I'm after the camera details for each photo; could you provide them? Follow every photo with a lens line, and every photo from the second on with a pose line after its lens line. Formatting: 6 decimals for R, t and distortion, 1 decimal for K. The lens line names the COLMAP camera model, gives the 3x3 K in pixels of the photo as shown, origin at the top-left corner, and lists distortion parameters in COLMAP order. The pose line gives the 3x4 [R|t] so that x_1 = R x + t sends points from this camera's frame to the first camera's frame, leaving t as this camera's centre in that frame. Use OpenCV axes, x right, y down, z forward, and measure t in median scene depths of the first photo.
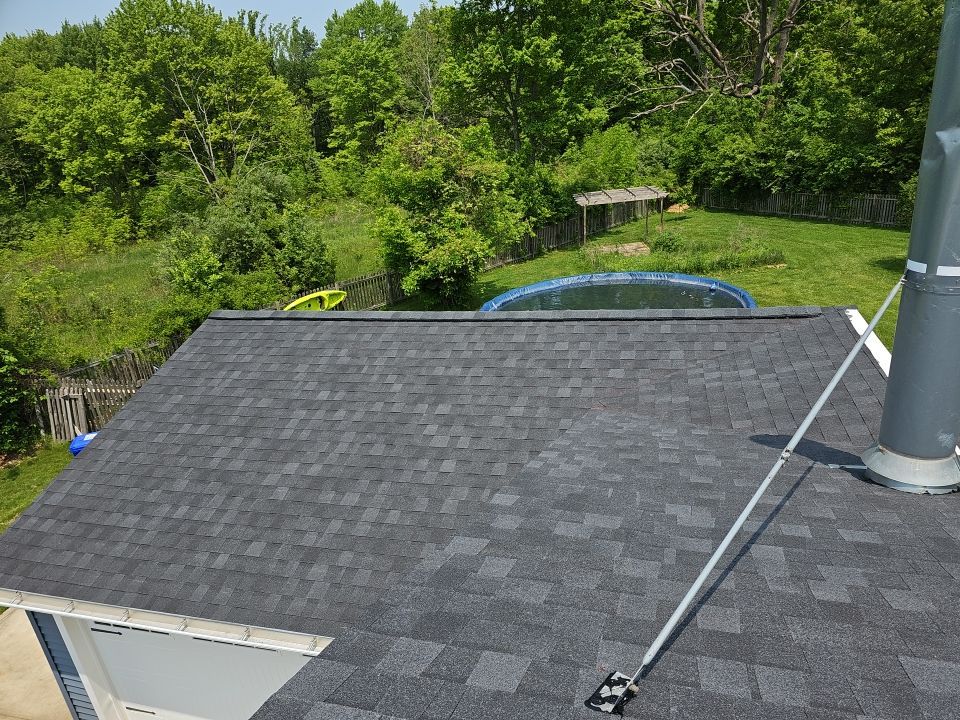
lens RADIAL K [[628.9, 0, 489.1], [0, 628.9, 368.5], [0, 0, 1]] dist [0.057794, -0.057352]
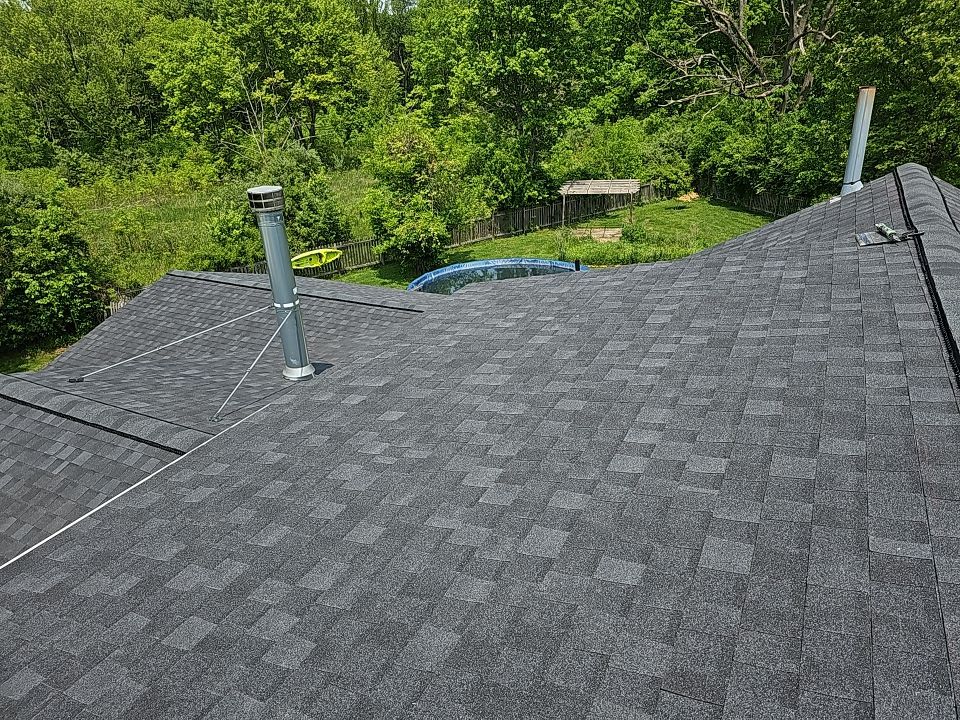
lens RADIAL K [[628.9, 0, 486.6], [0, 628.9, 358.9], [0, 0, 1]] dist [0.057794, -0.057352]
pose [[0.982531, 0.123818, -0.138932, 0.167748], [-0.115214, 0.990984, 0.068387, -0.016314], [0.146147, -0.051185, 0.987938, -0.147137]]
